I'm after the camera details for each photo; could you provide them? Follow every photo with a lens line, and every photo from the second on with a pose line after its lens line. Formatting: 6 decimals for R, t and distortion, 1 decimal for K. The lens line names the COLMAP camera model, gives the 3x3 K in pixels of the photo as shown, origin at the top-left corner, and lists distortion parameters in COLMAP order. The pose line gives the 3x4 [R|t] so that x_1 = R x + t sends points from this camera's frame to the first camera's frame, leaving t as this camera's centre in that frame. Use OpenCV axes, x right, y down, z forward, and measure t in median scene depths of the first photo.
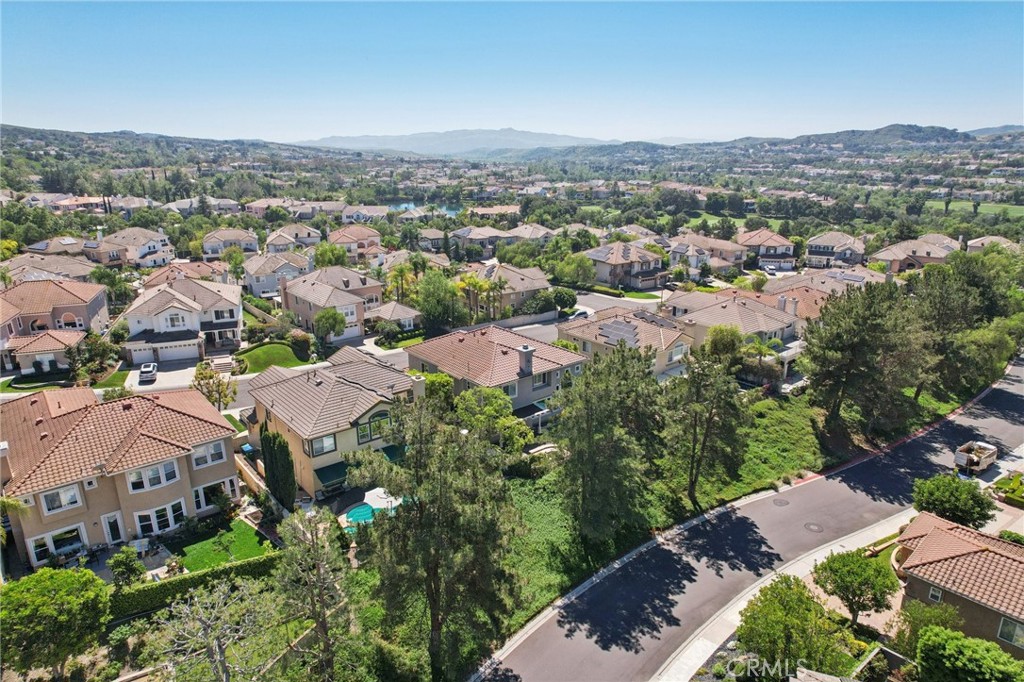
lens RADIAL K [[654.9, 0, 501.0], [0, 654.9, 340.3], [0, 0, 1]] dist [-0.069009, 0.062206]
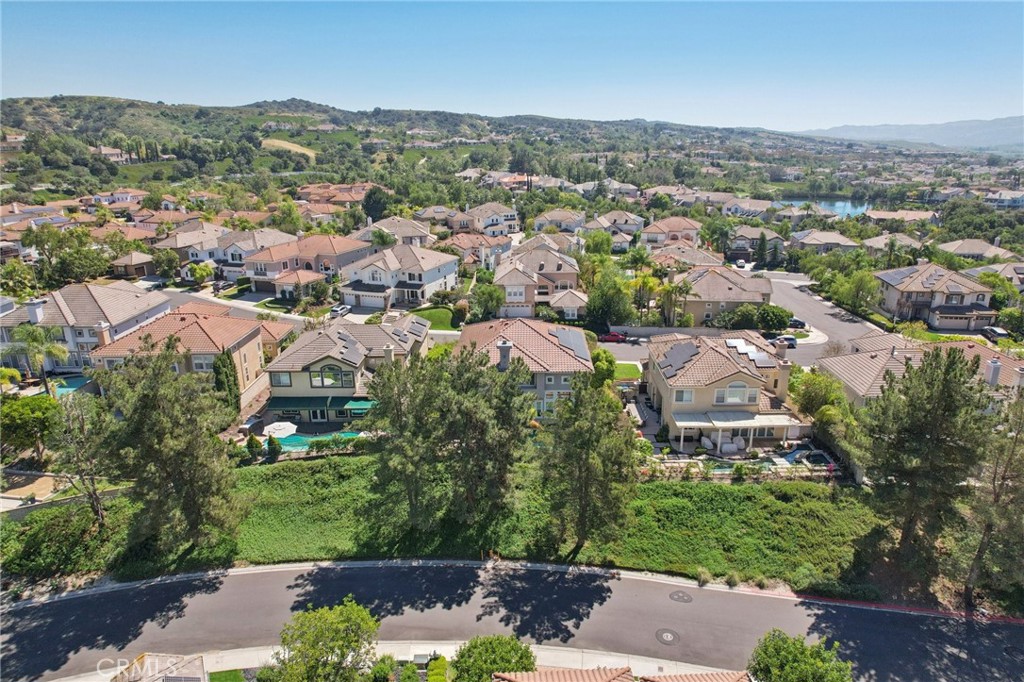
lens RADIAL K [[654.9, 0, 501.0], [0, 654.9, 340.3], [0, 0, 1]] dist [-0.069009, 0.062206]
pose [[0.767587, 0.191325, -0.611723, 0.637153], [-0.181197, 0.980251, 0.079223, -0.070102], [0.614799, 0.050032, 0.787095, 0.218936]]
